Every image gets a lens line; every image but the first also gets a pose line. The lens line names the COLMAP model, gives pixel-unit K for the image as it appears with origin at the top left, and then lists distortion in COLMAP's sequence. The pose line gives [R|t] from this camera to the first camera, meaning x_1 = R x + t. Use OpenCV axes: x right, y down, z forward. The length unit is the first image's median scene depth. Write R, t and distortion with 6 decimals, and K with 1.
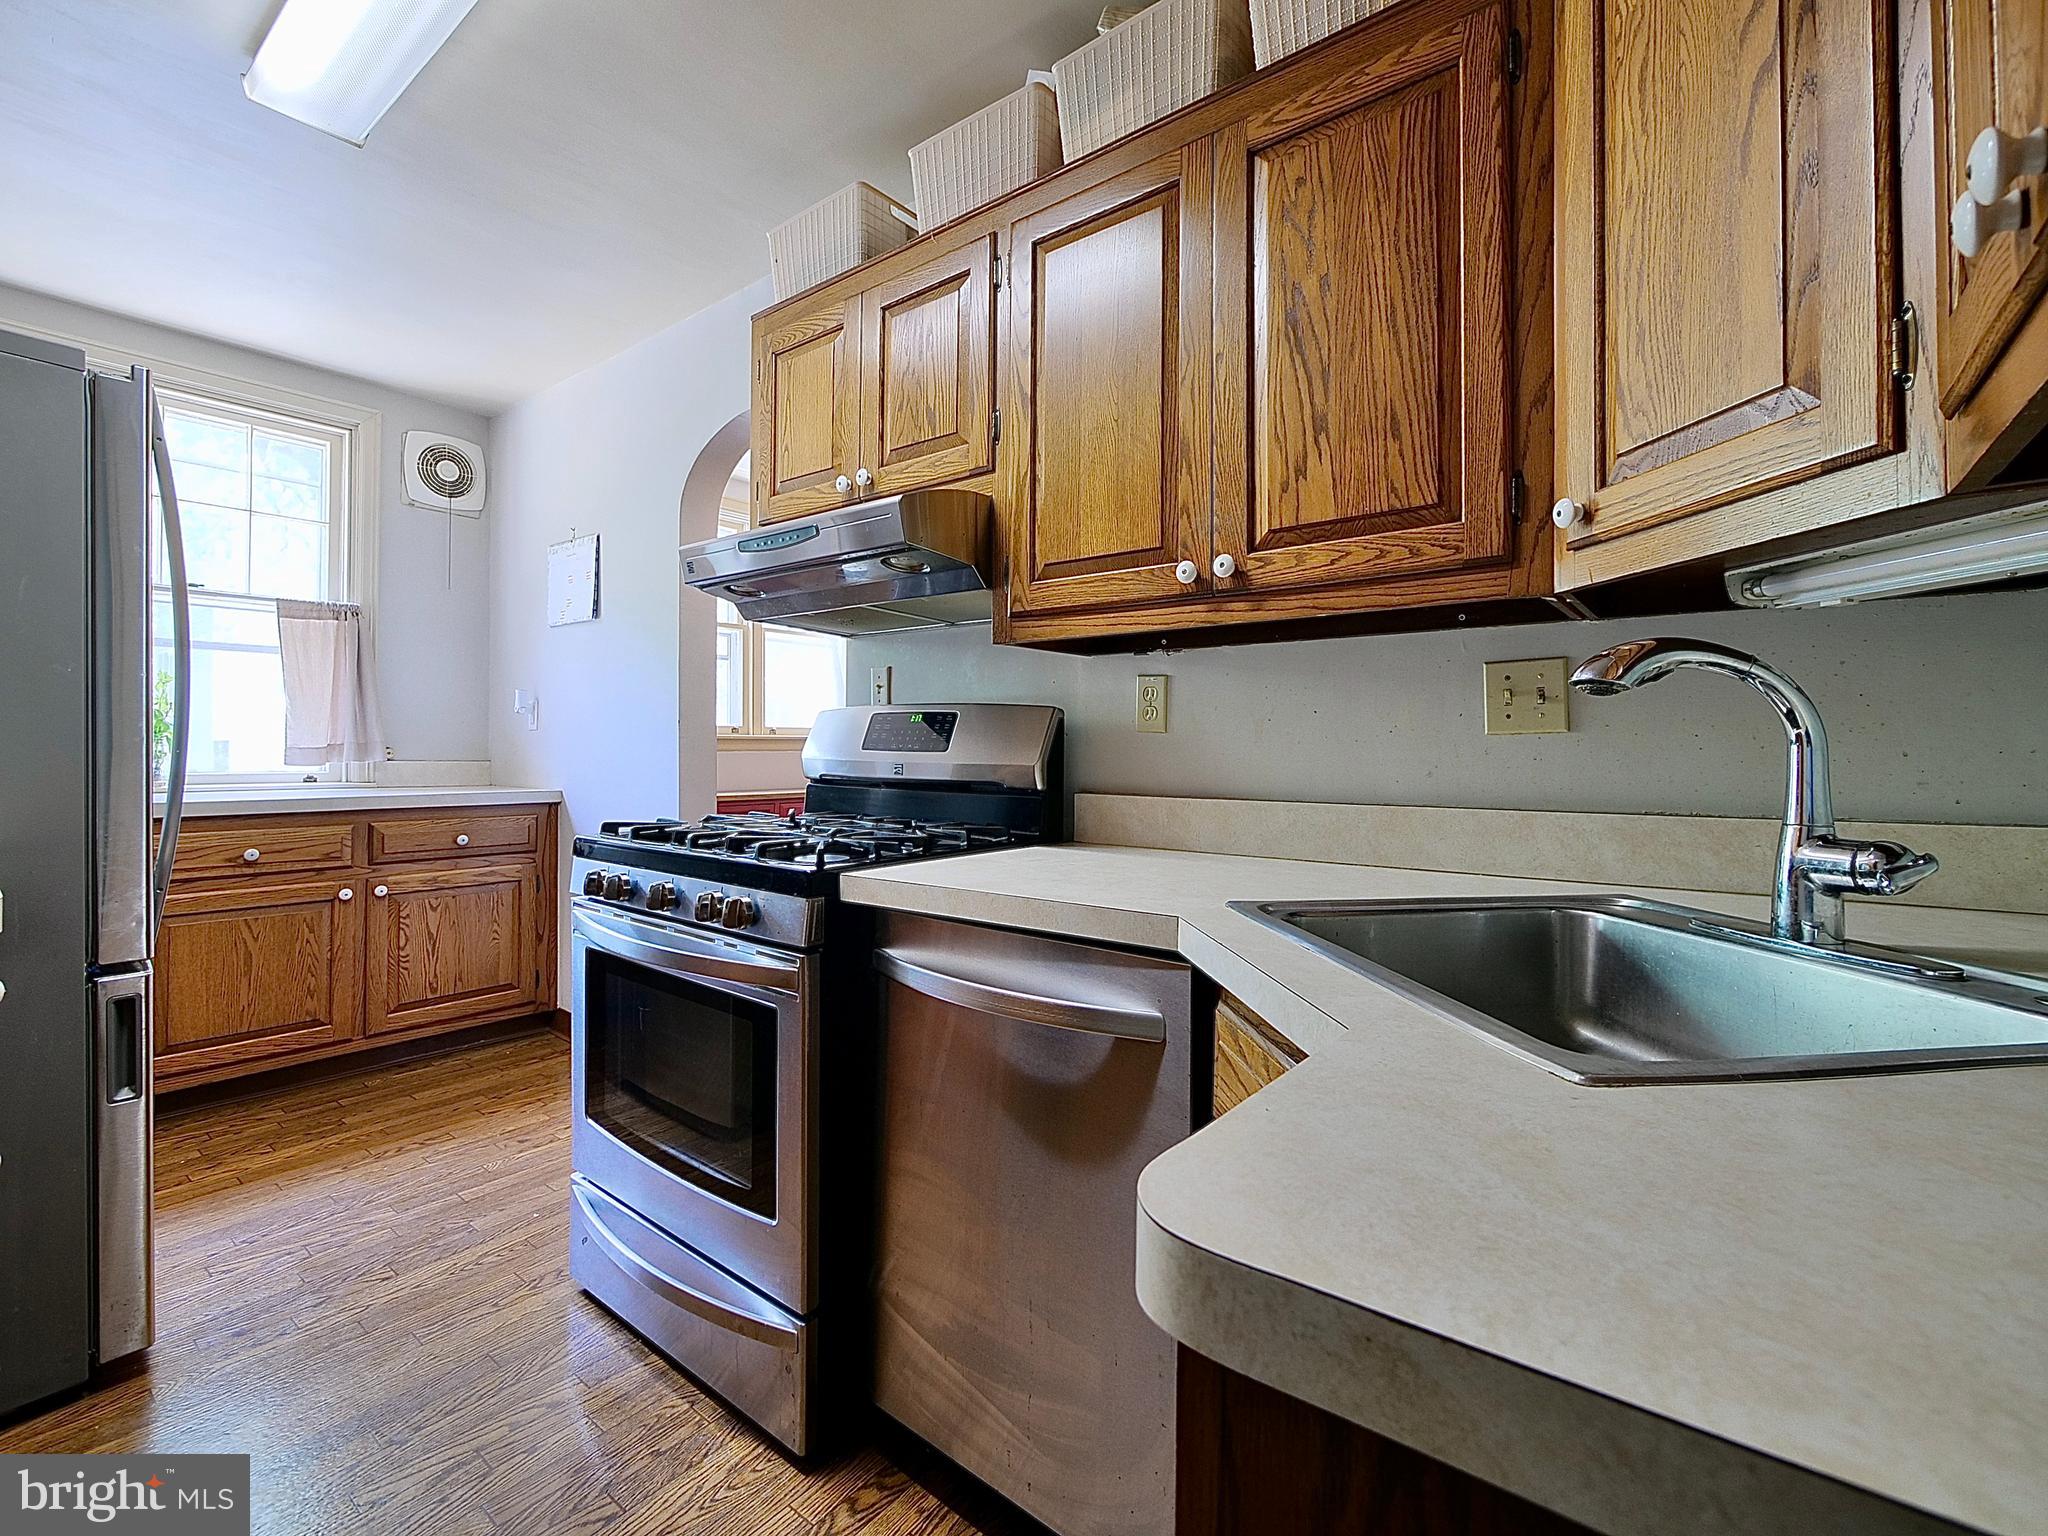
lens RADIAL K [[907.2, 0, 1043.9], [0, 907.2, 741.3], [0, 0, 1]] dist [-0.004199, -0.000001]
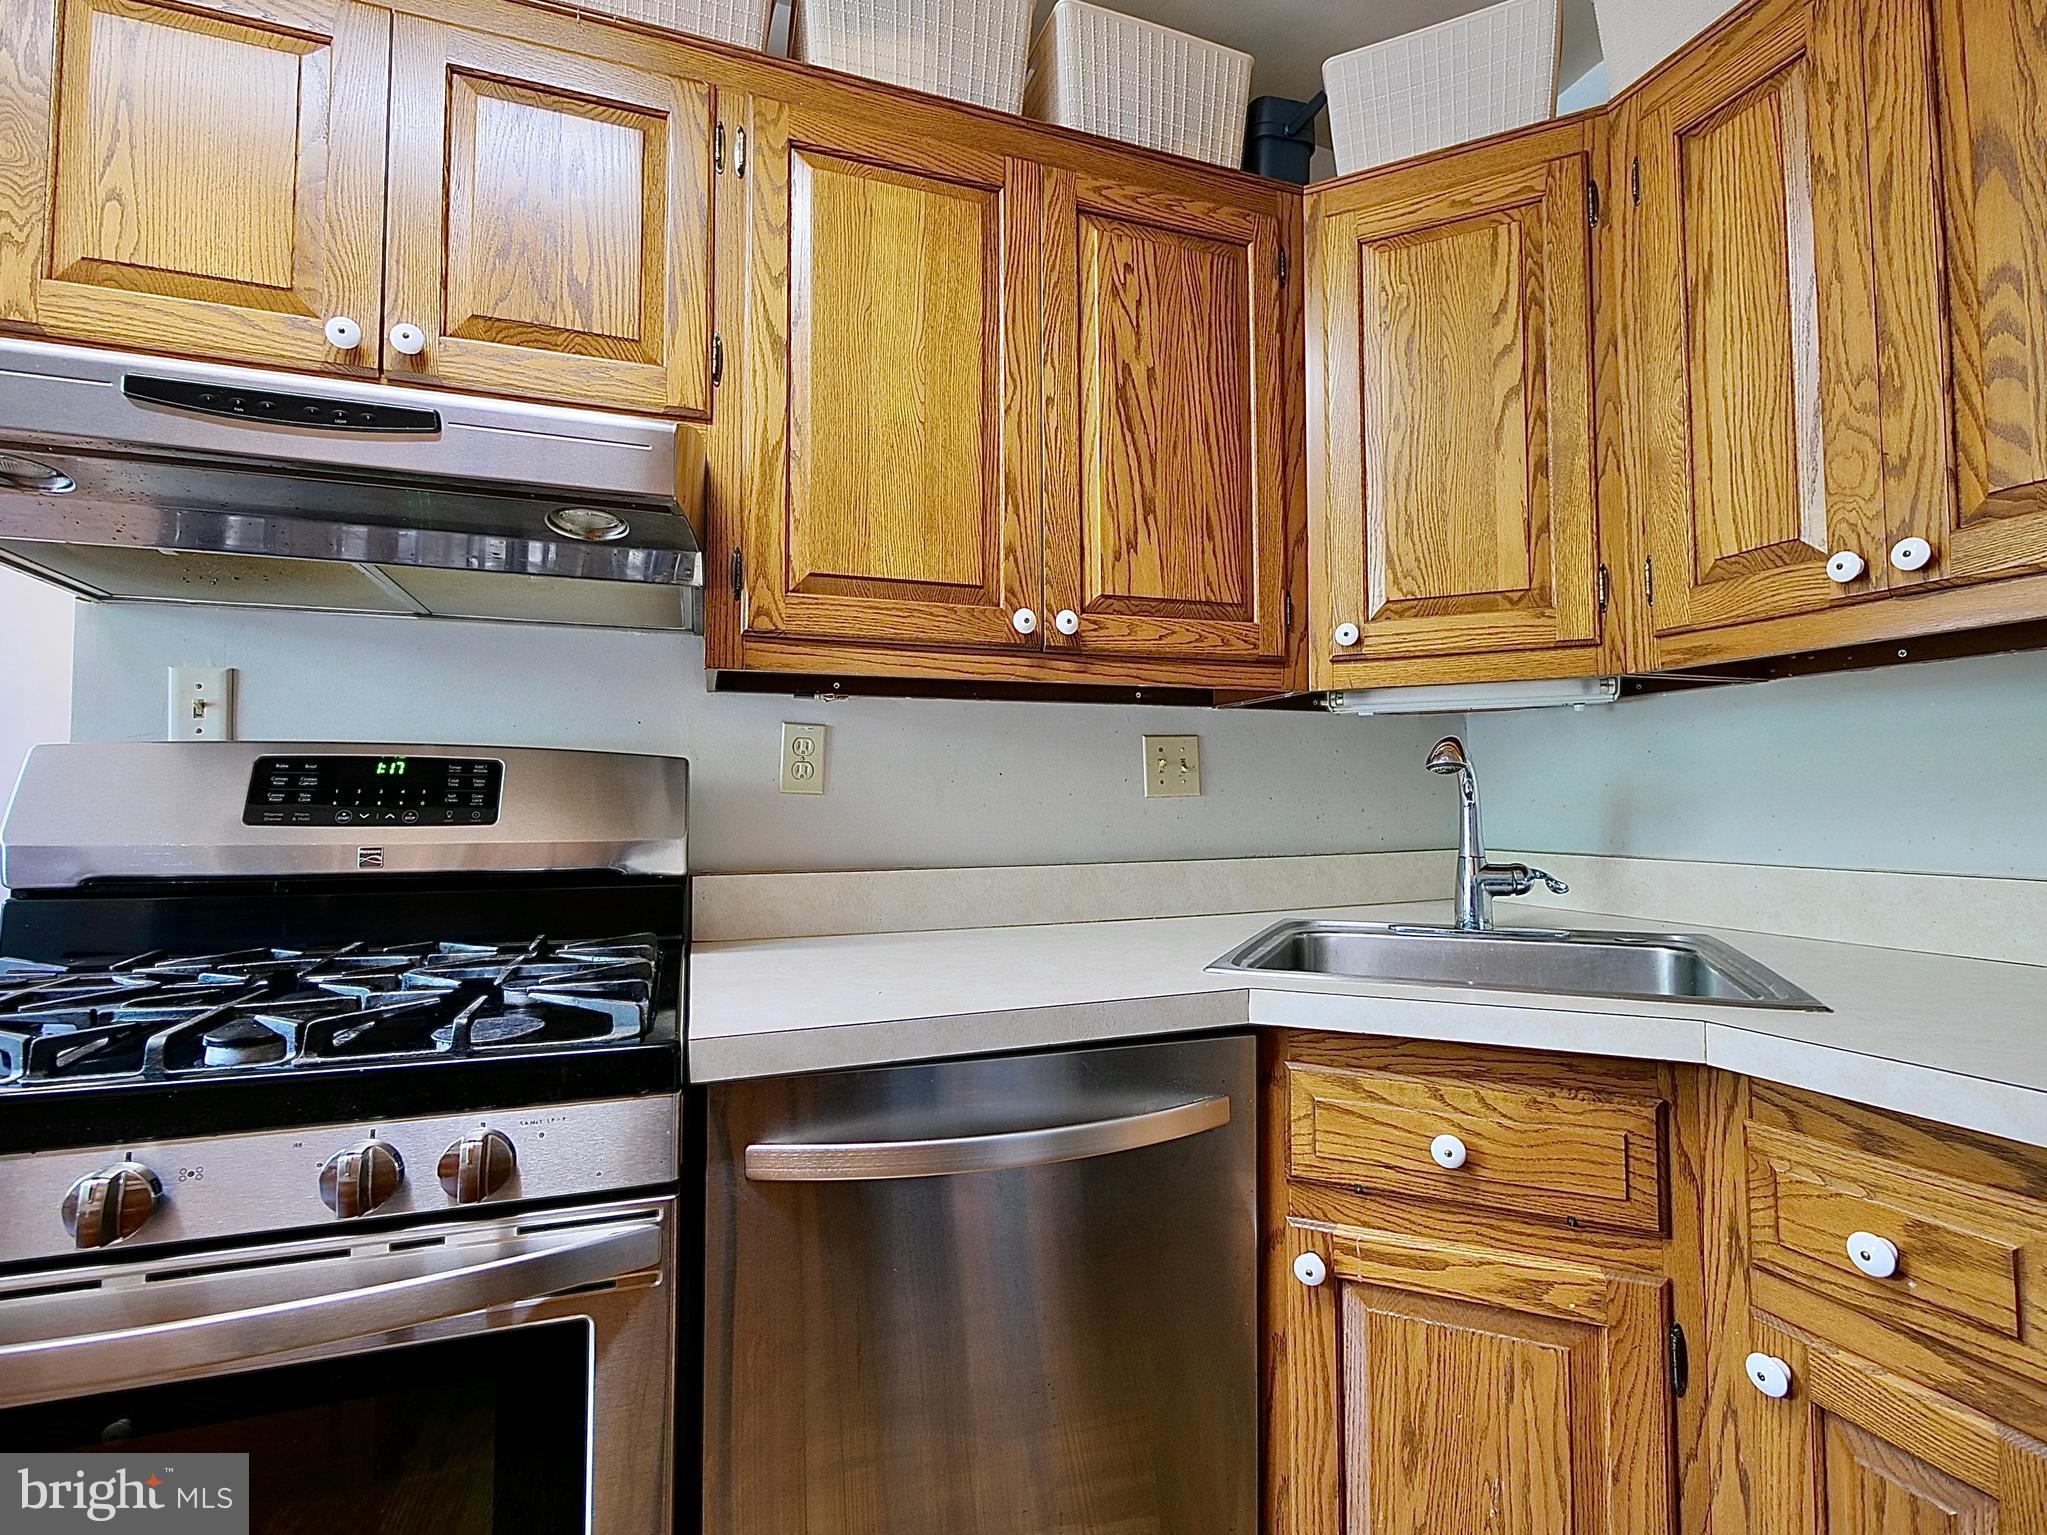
lens RADIAL K [[948.9, 0, 1023.5], [0, 948.9, 767.5], [0, 0, 1]] dist [-0.001894, 0.000491]
pose [[0.538385, 0.020692, 0.842445, -0.661783], [0.000431, 0.999692, -0.024830, -0.016150], [-0.842699, 0.013731, 0.538210, 0.502789]]
